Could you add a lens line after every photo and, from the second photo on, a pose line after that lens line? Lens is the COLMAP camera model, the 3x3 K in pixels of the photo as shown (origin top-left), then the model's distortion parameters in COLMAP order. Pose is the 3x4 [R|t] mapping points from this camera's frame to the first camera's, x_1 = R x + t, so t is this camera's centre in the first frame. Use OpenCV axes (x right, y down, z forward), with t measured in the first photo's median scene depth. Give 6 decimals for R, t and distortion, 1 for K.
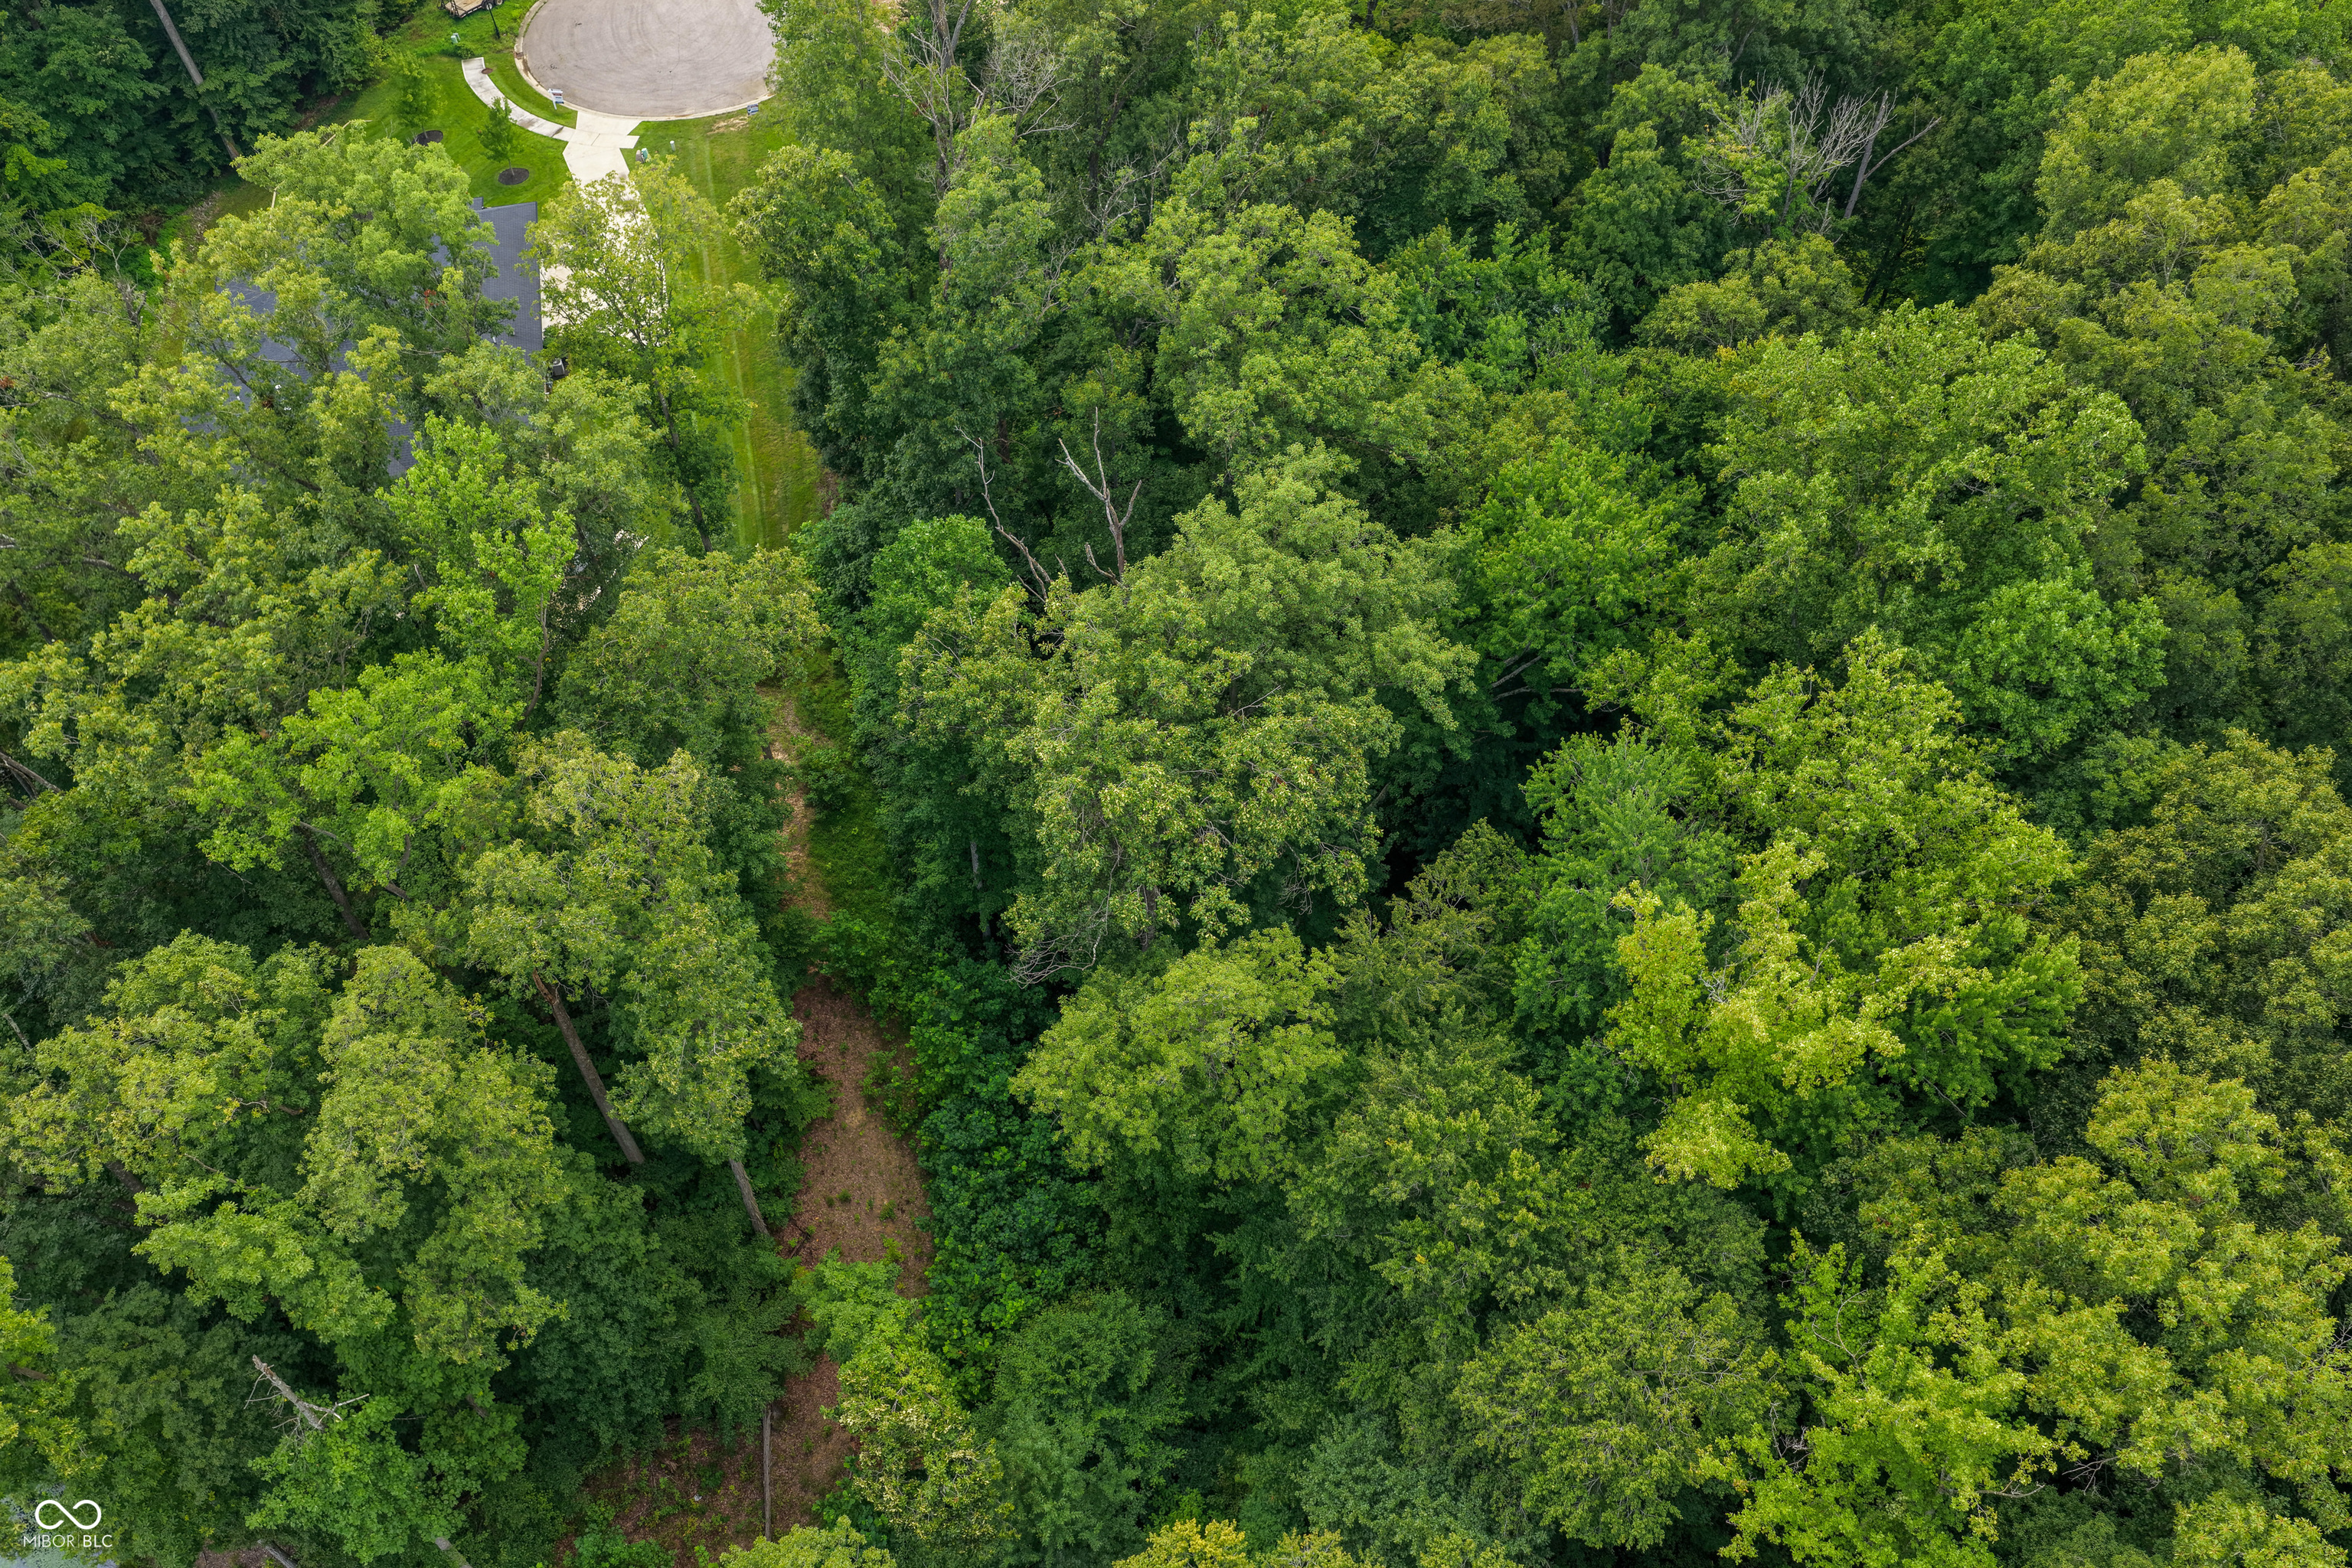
lens RADIAL K [[1947.9, 0, 1181.9], [0, 1947.9, 849.3], [0, 0, 1]] dist [-0.015437, 0.033450]
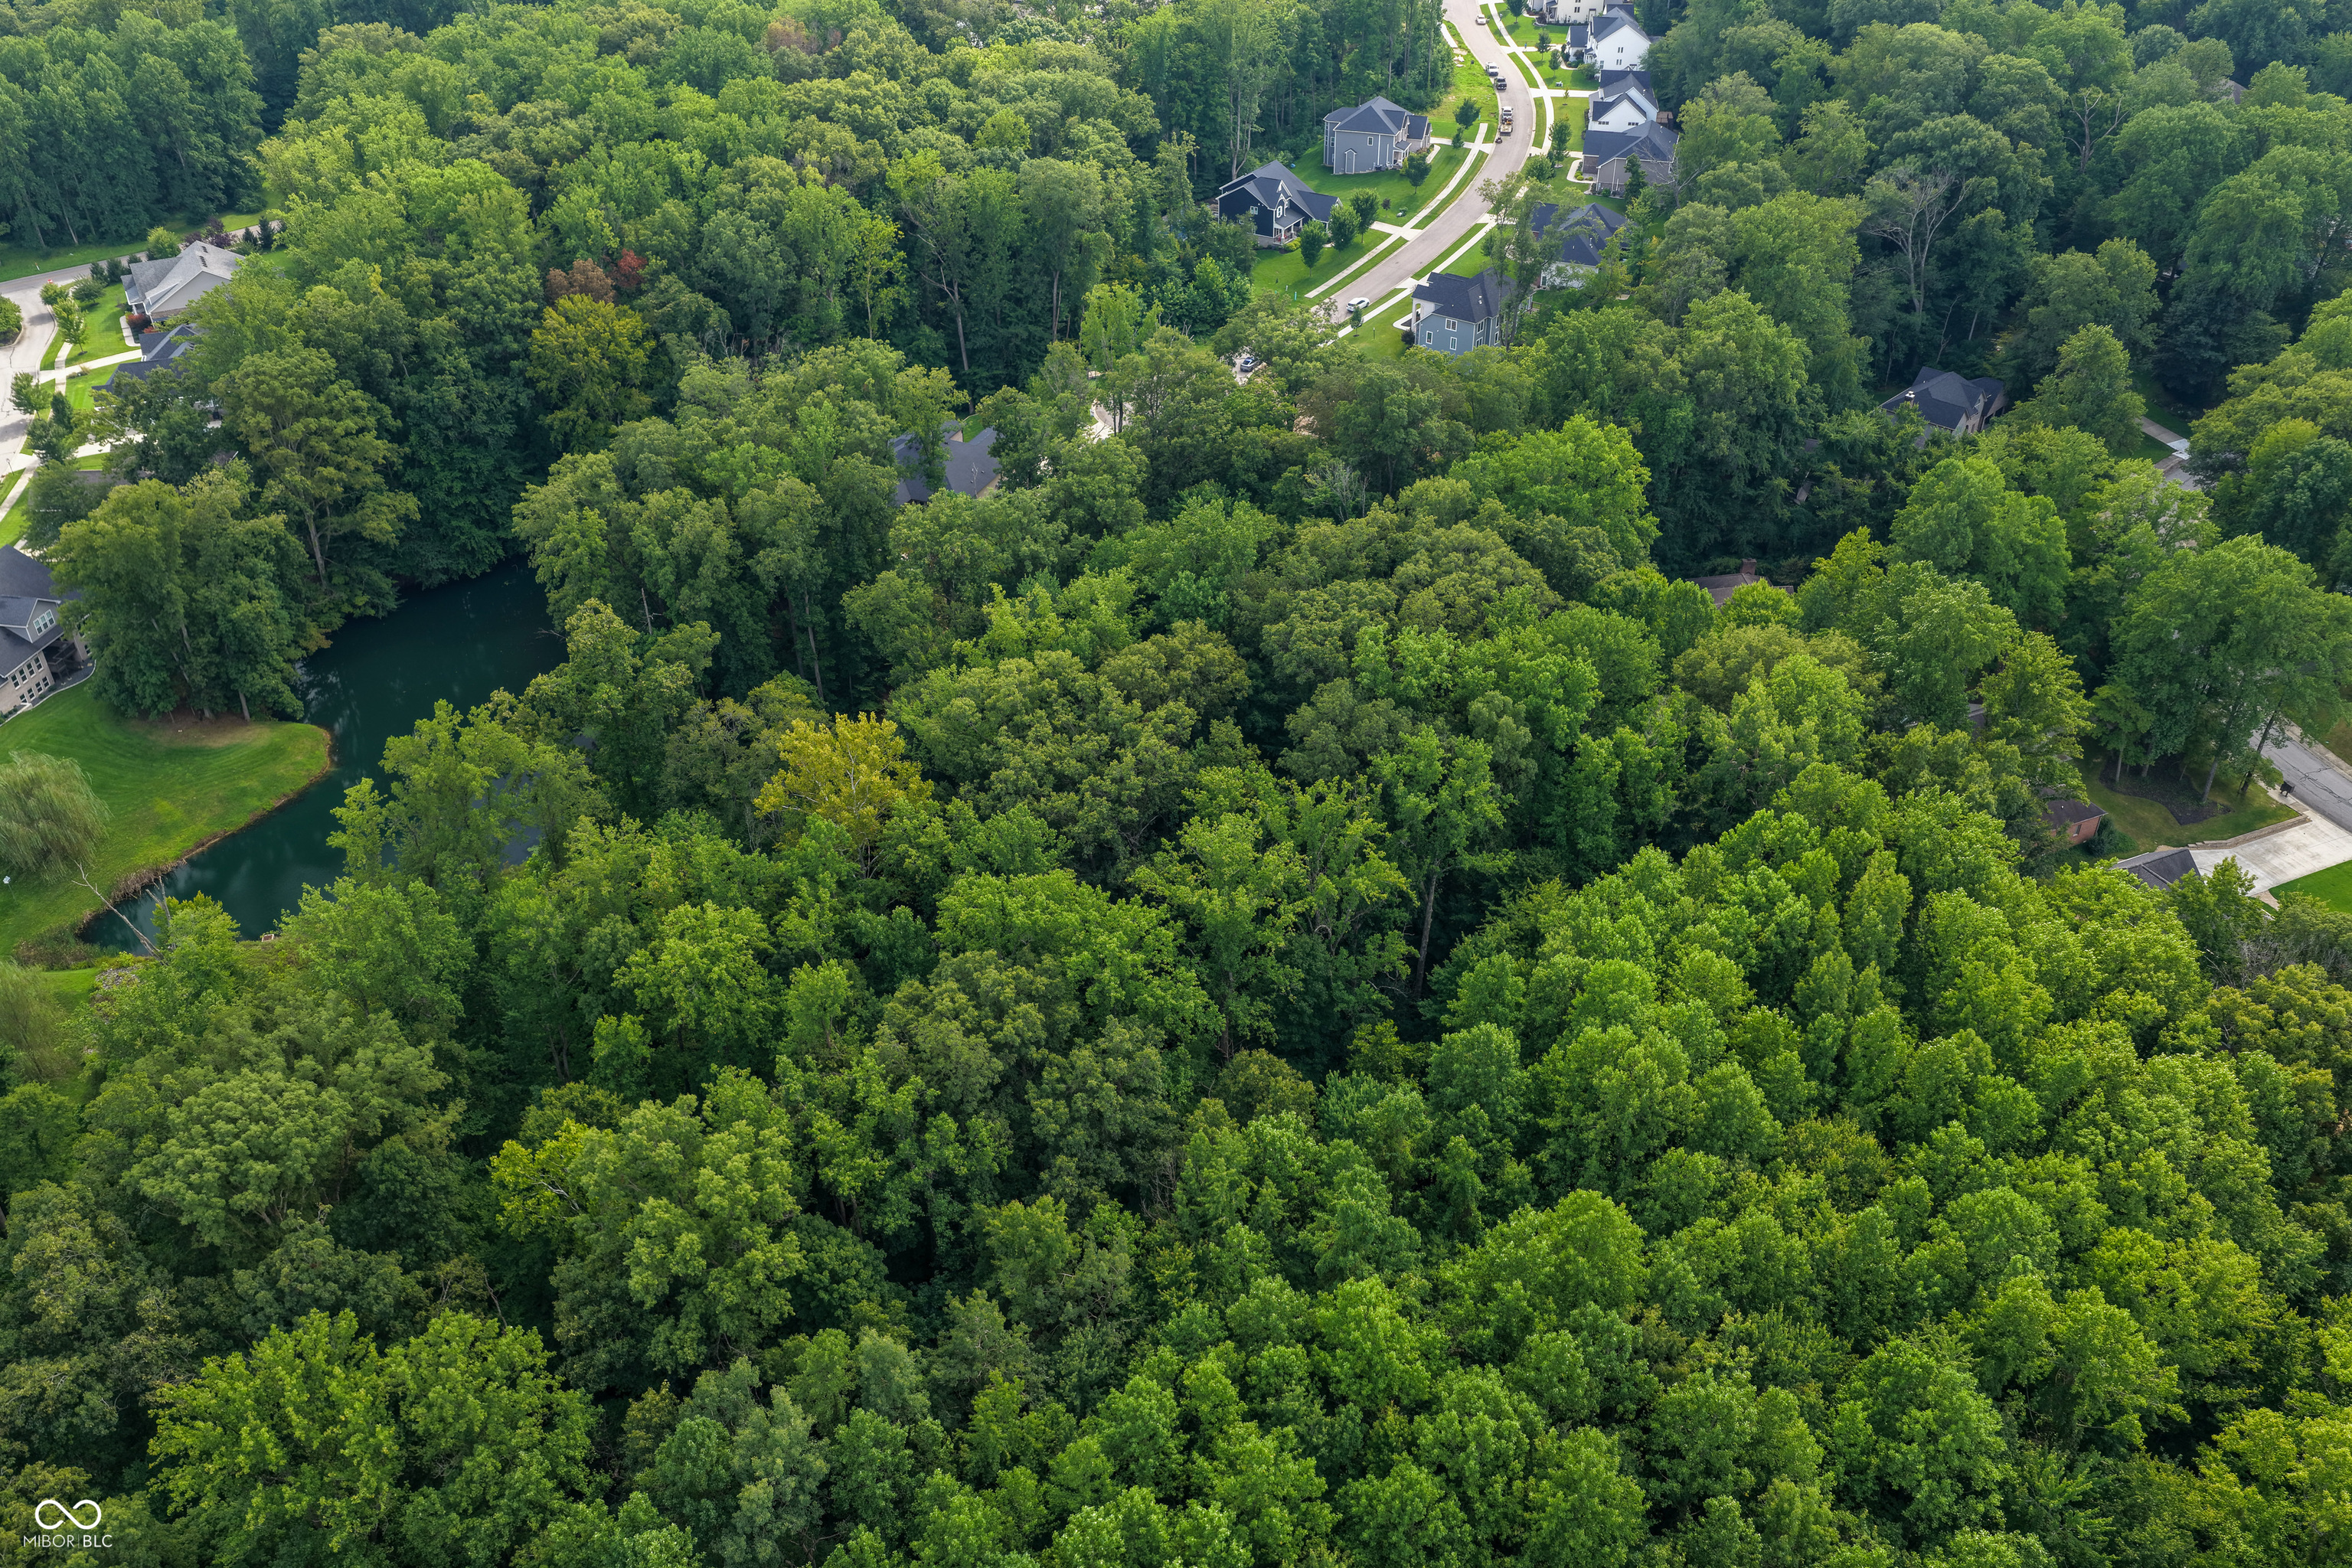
lens RADIAL K [[1947.9, 0, 1177.4], [0, 1947.9, 784.3], [0, 0, 1]] dist [-0.015437, 0.033450]
pose [[0.815757, 0.322155, -0.480371, 1.855495], [-0.453937, 0.871286, -0.186551, 0.674474], [0.358442, 0.370239, 0.856996, -1.360348]]
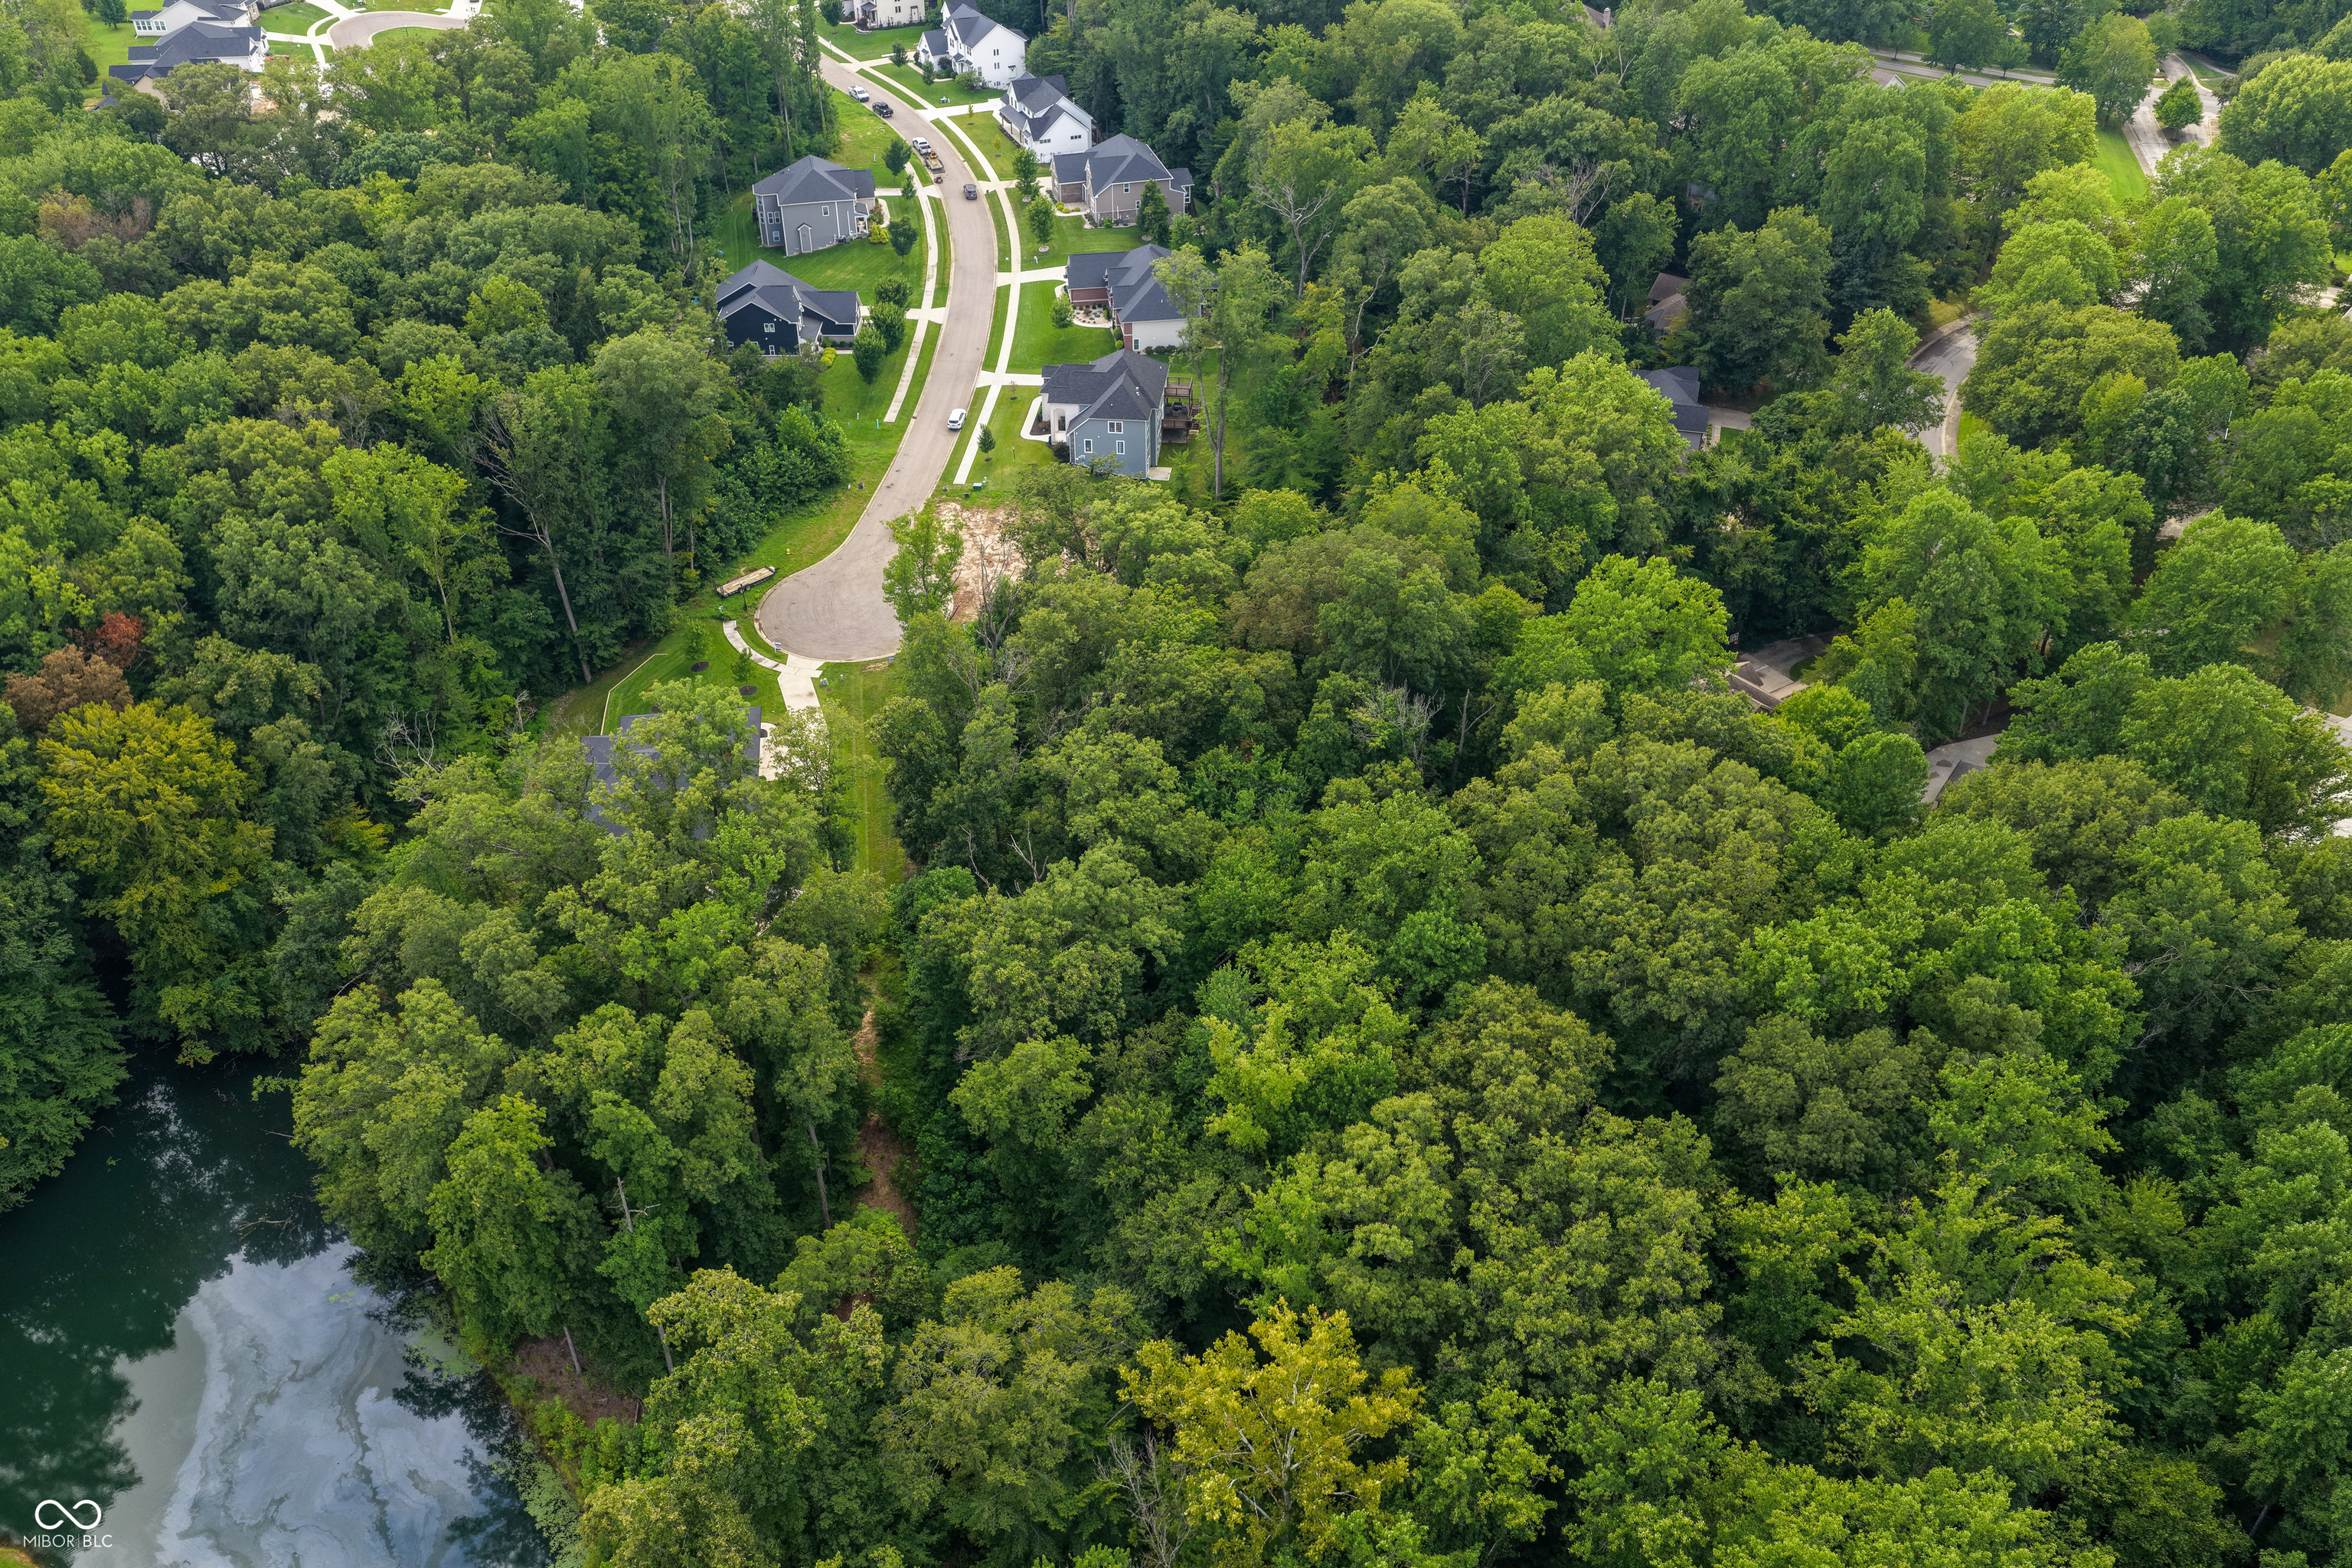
lens RADIAL K [[1947.9, 0, 1171.9], [0, 1947.9, 781.6], [0, 0, 1]] dist [-0.015437, 0.033450]
pose [[0.996711, 0.047888, -0.065375, 0.275403], [-0.064019, 0.959918, -0.272873, 0.333704], [0.049687, 0.276160, 0.959826, -1.154102]]
